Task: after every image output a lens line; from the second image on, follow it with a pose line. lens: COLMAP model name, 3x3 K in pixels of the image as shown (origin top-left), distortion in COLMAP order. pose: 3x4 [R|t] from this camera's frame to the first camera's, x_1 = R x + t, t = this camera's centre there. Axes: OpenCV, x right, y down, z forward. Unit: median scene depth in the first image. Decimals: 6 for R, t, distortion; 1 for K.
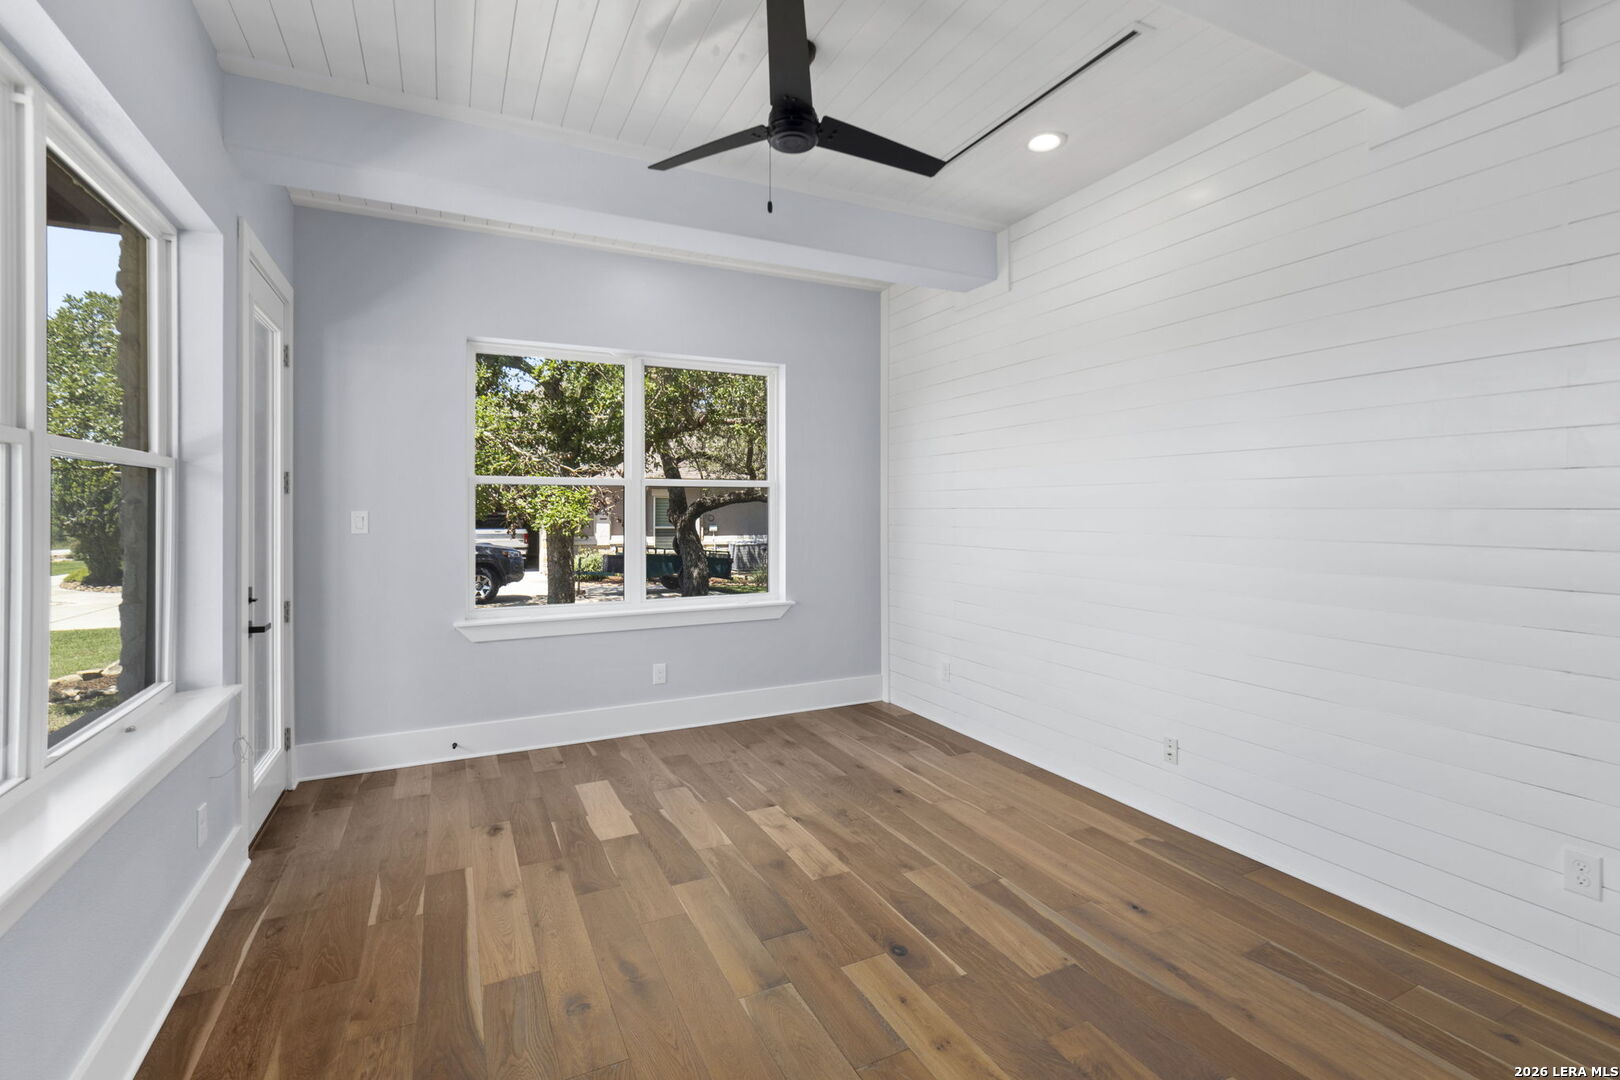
lens RADIAL K [[724.2, 0, 808.9], [0, 724.2, 526.7], [0, 0, 1]] dist [0.001154, 0.000351]
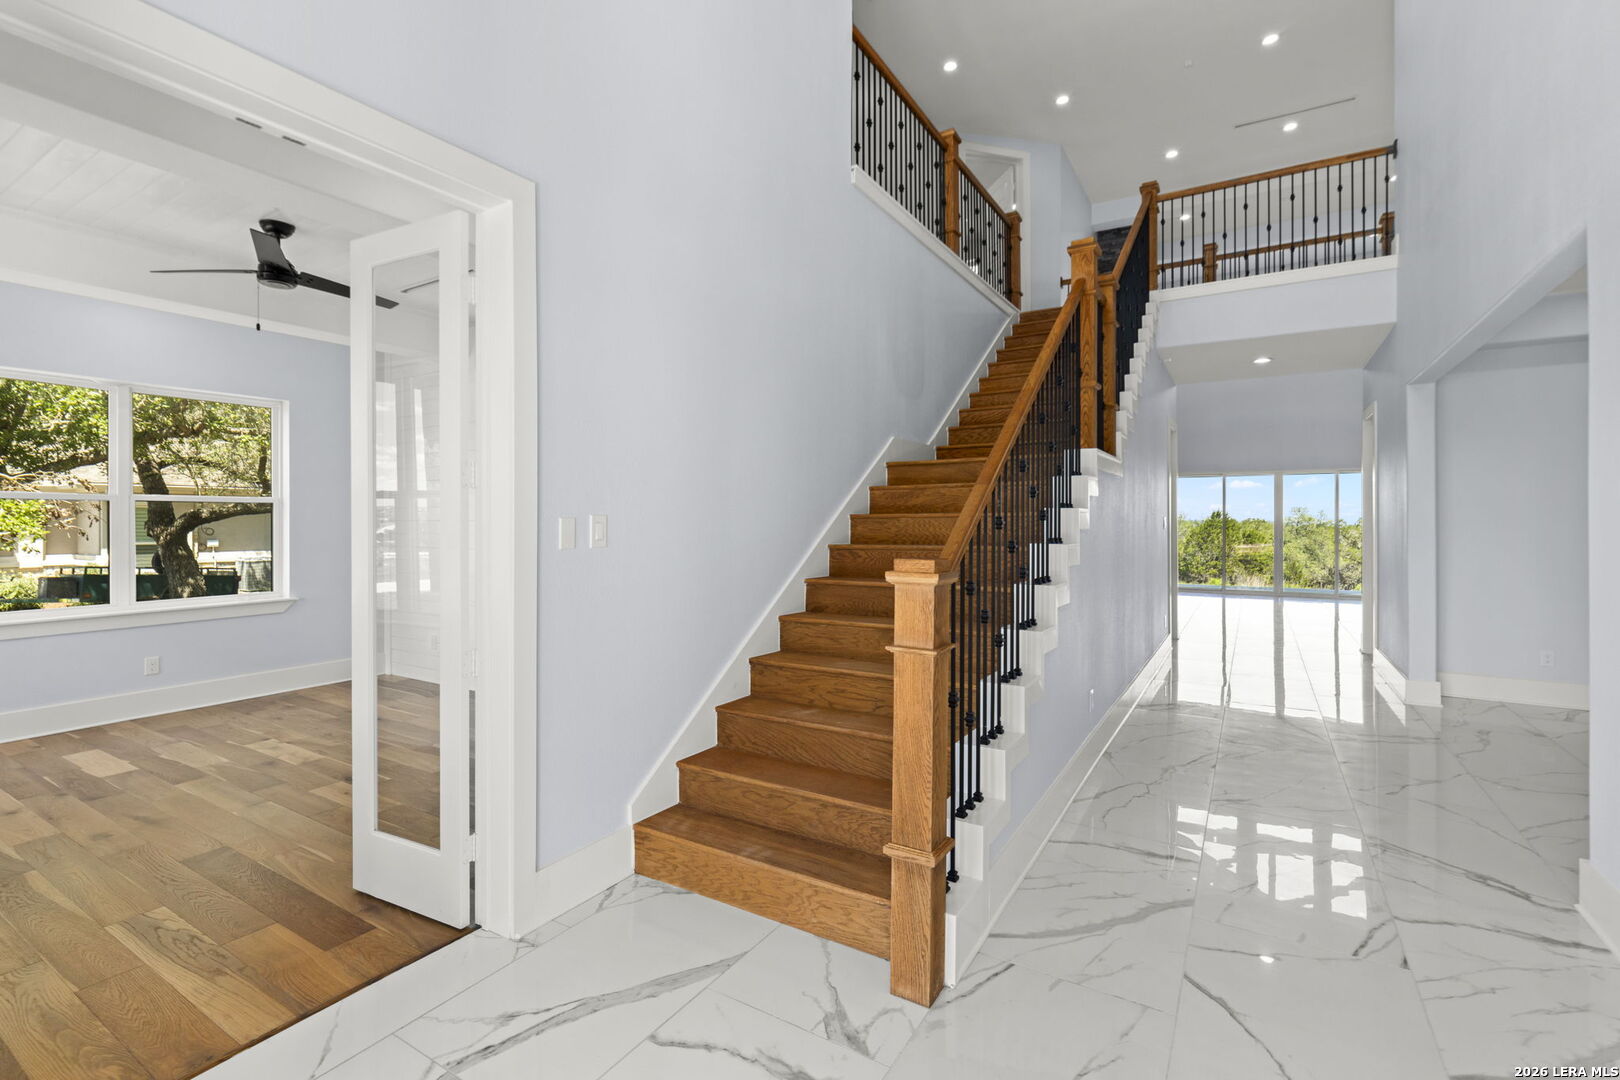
lens RADIAL K [[724.2, 0, 809.5], [0, 724.2, 526.9], [0, 0, 1]] dist [0.001154, 0.000351]
pose [[0.848713, -0.003047, 0.528845, 0.028979], [0.011853, 0.999842, -0.013261, 0.004654], [-0.528720, 0.017523, 0.848615, -0.216394]]
